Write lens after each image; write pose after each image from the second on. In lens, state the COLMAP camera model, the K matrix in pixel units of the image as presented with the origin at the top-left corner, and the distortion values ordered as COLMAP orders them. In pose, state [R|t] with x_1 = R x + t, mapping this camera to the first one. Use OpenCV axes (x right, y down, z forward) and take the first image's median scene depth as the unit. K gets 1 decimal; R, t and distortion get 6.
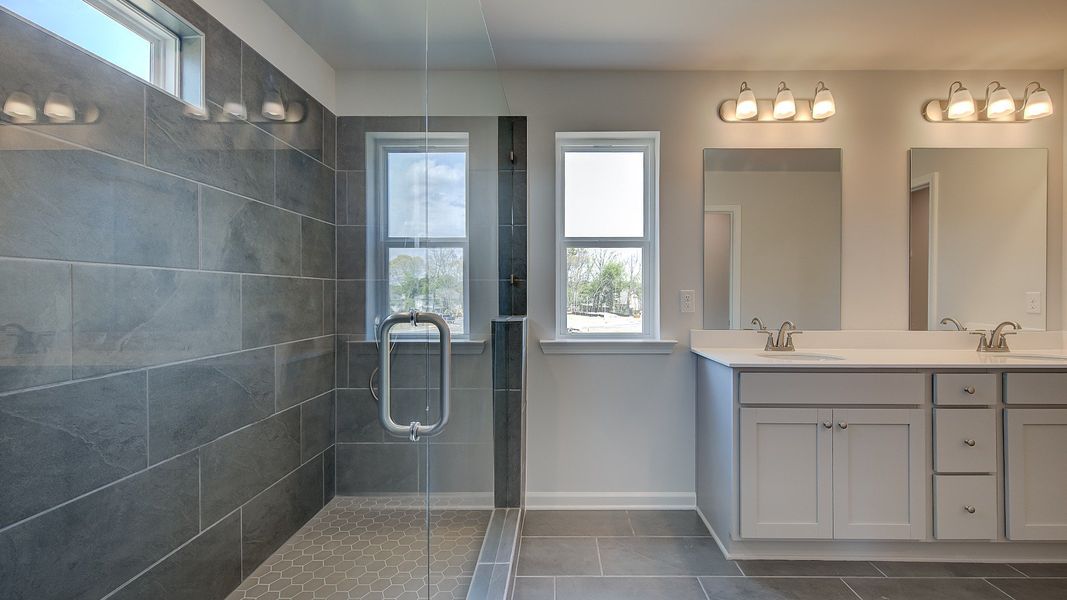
lens RADIAL K [[553.9, 0, 531.0], [0, 553.9, 295.0], [0, 0, 1]] dist [0.006631, -0.002255]
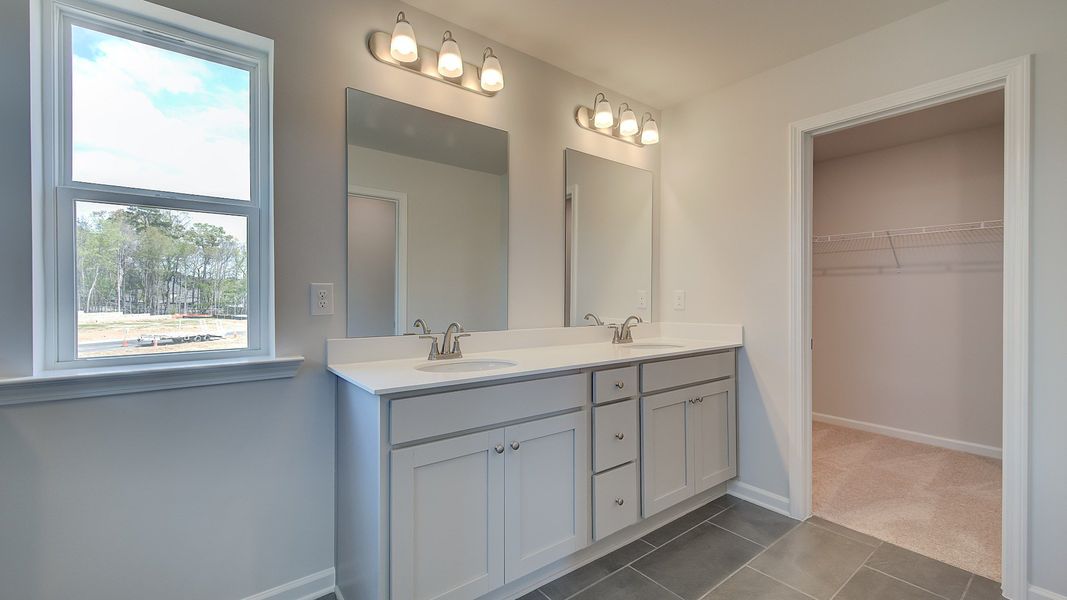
lens RADIAL K [[431.9, 0, 545.0], [0, 431.9, 295.3], [0, 0, 1]] dist [0.001359, 0.000147]
pose [[0.803824, 0.001656, 0.594865, 0.184727], [0.001012, 0.999991, -0.004152, 0.008945], [-0.594867, 0.003939, 0.803815, 0.394619]]
